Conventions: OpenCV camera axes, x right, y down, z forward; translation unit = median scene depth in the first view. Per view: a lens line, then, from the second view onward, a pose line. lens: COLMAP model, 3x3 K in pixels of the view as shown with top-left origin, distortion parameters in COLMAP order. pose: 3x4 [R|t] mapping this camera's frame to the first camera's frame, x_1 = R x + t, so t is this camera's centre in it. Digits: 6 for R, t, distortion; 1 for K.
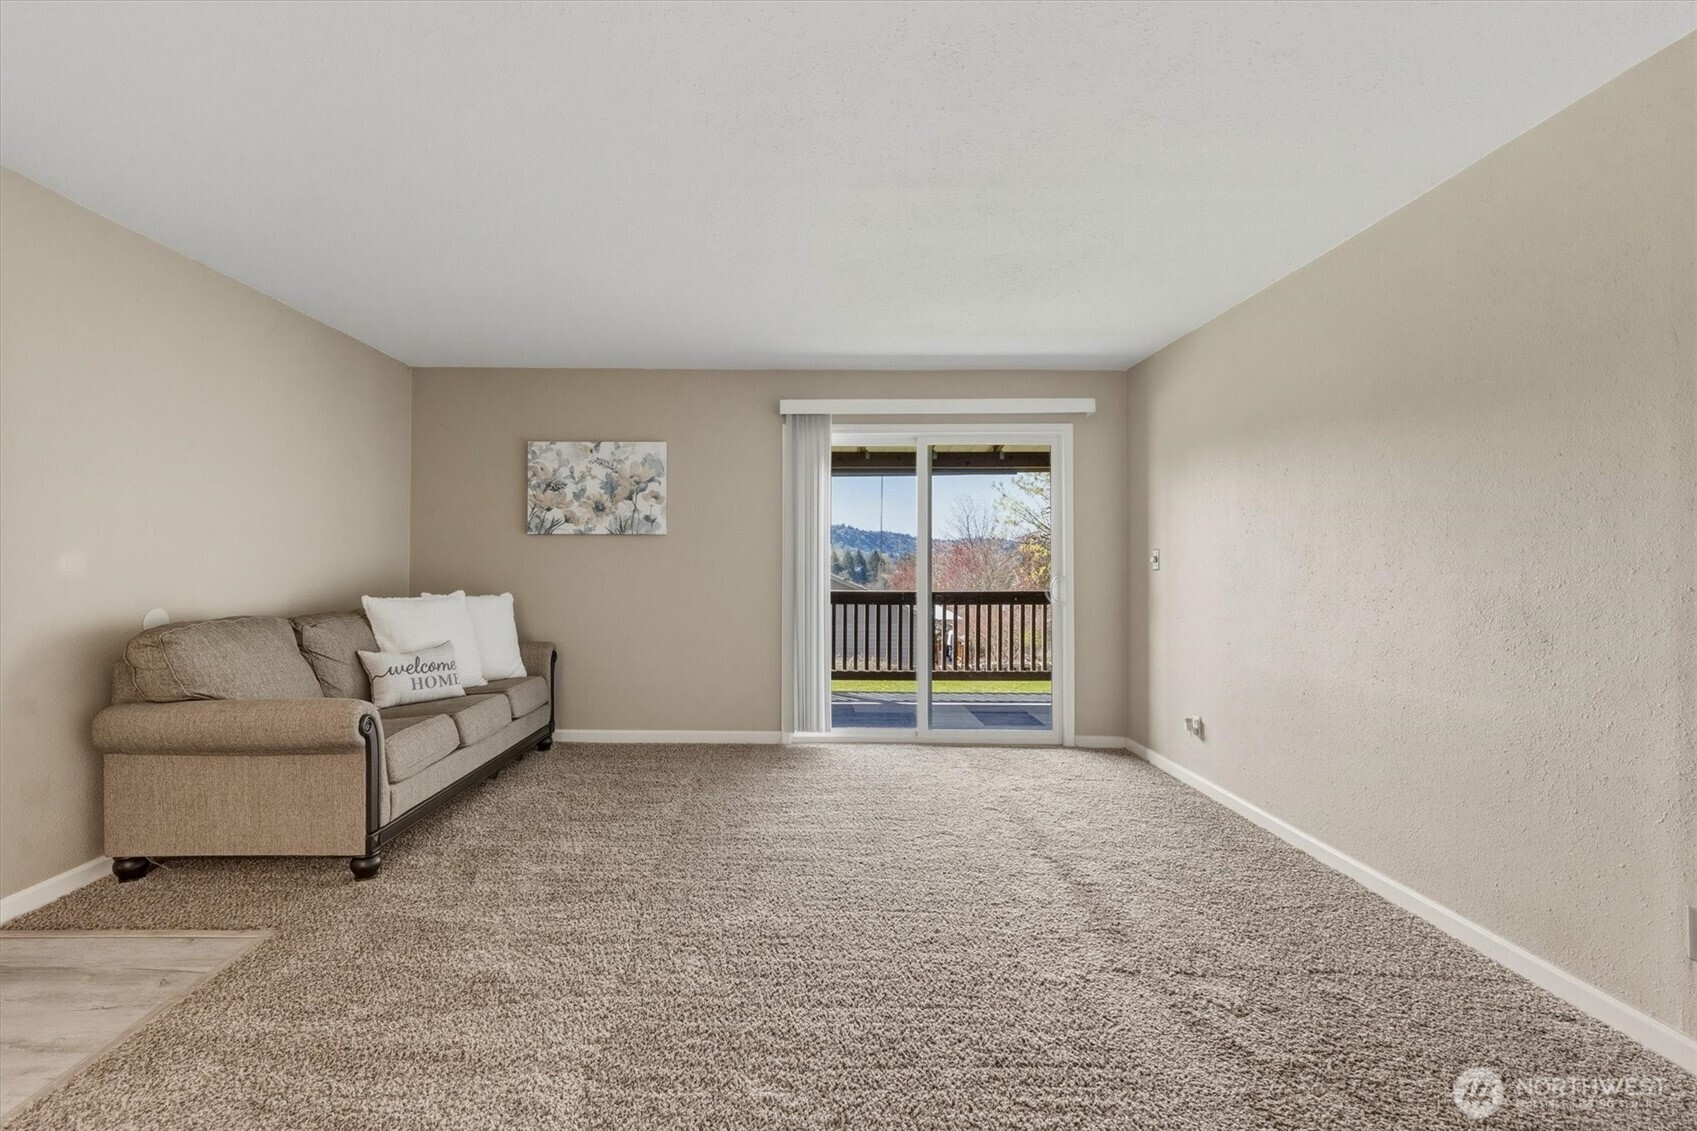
lens RADIAL K [[784.3, 0, 834.4], [0, 784.3, 557.4], [0, 0, 1]] dist [-0.001646, 0.000271]
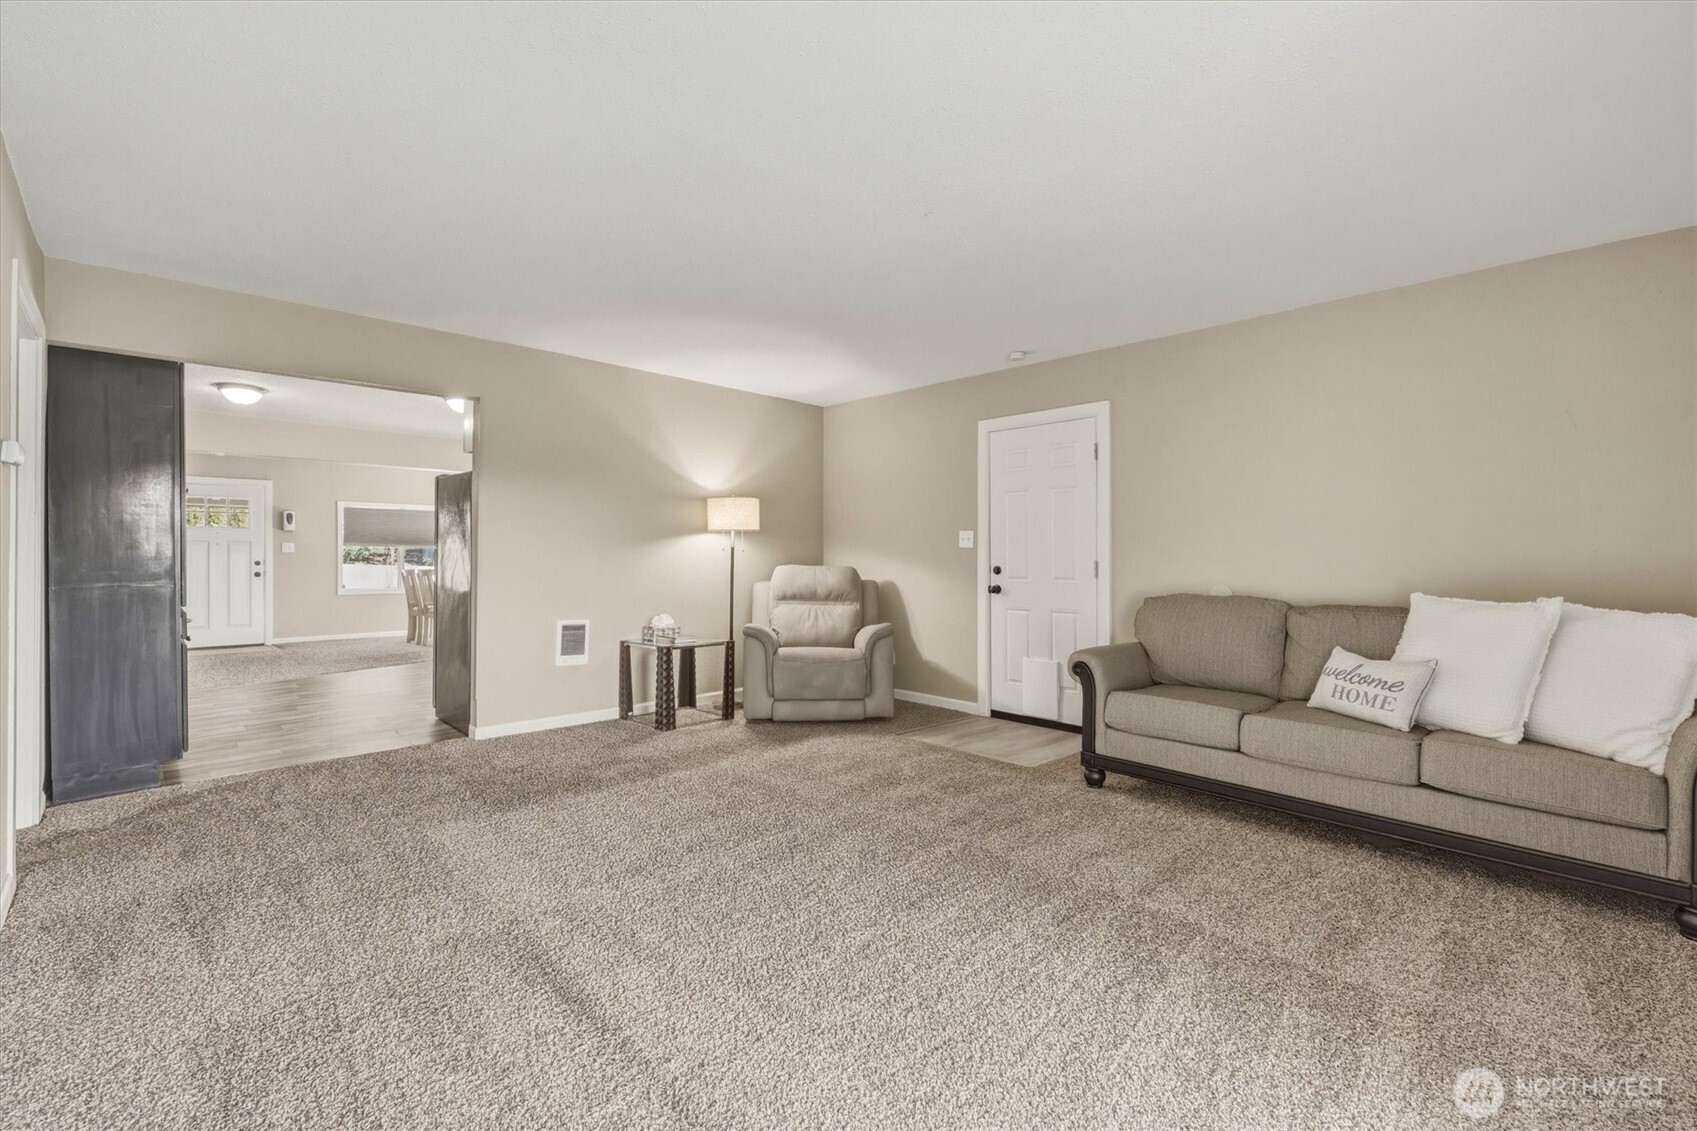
lens RADIAL K [[784.3, 0, 822.6], [0, 784.3, 555.0], [0, 0, 1]] dist [-0.001646, 0.000271]
pose [[-0.775969, -0.001160, -0.630770, 0.369886], [-0.001346, 0.999999, -0.000183, 0.007769], [0.630770, 0.000707, -0.775970, 1.052947]]
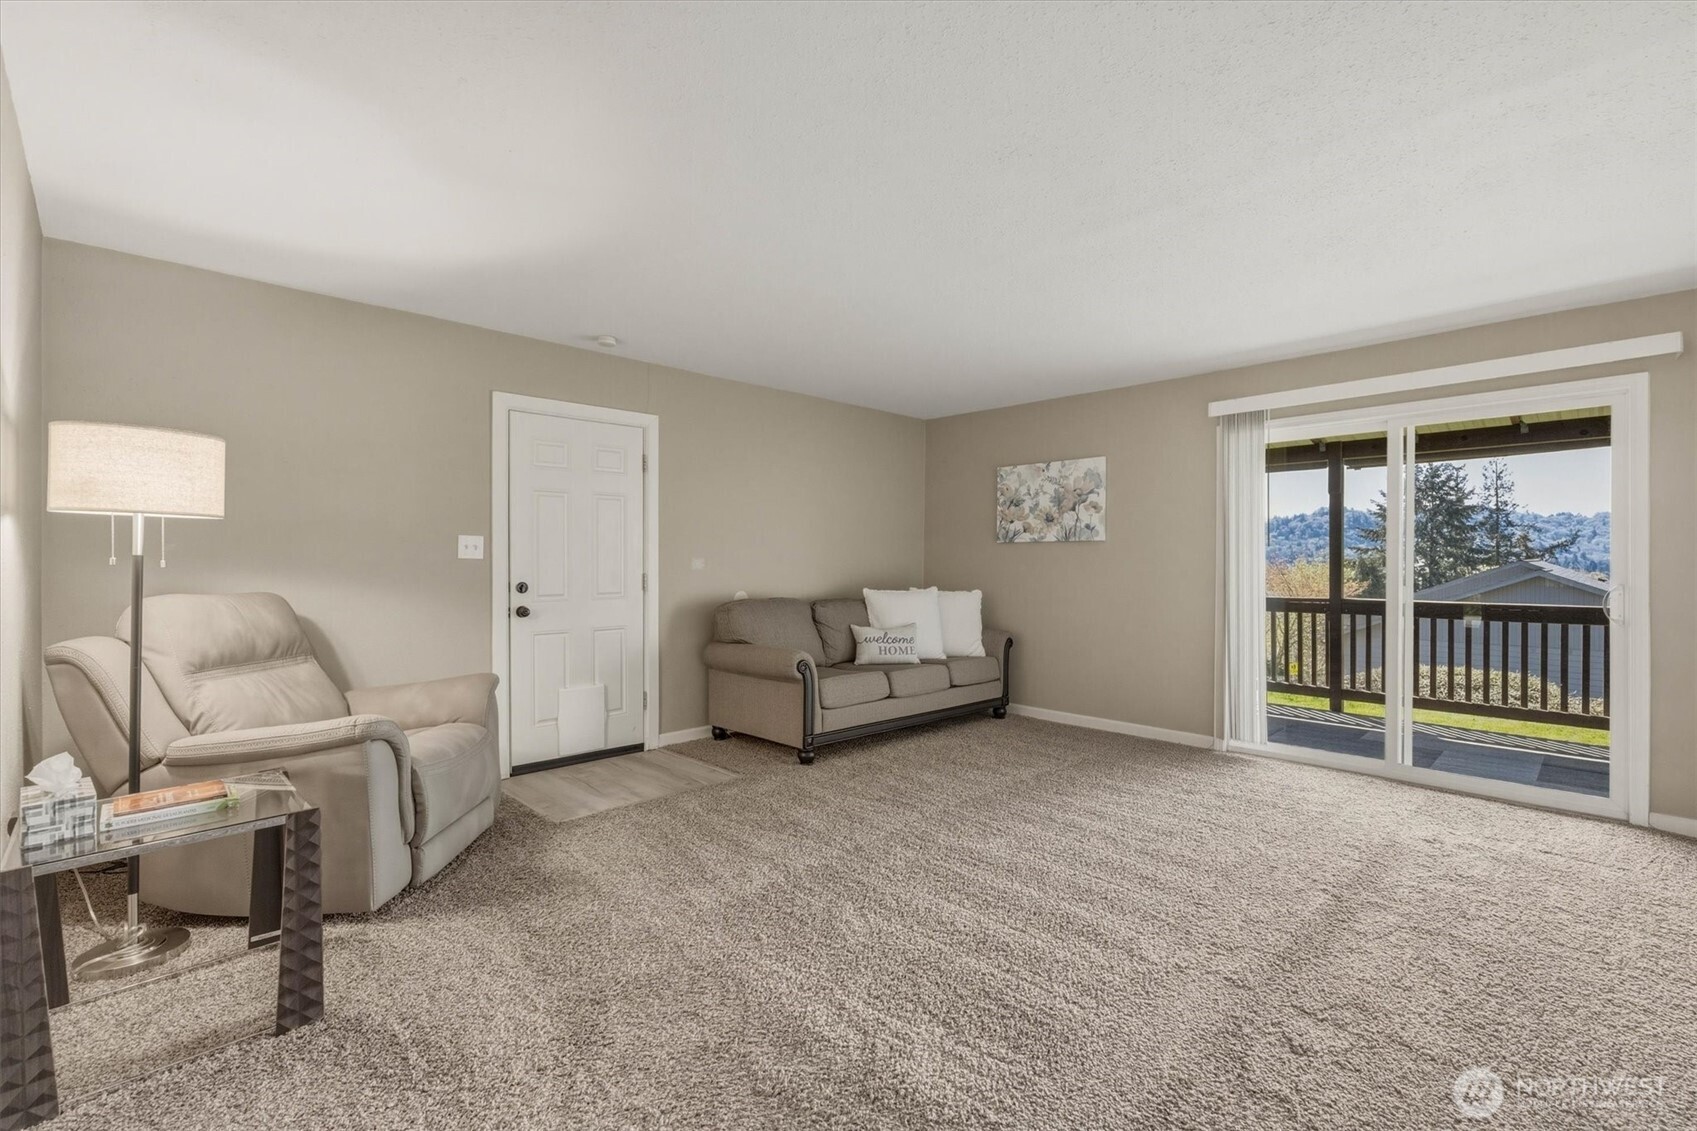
lens RADIAL K [[784.3, 0, 856.9], [0, 784.3, 566.9], [0, 0, 1]] dist [-0.001646, 0.000271]
pose [[0.687318, 0.003748, -0.726347, 0.373921], [0.001304, 0.999979, 0.006393, 0.000177], [0.726356, -0.005341, 0.687298, -0.007359]]
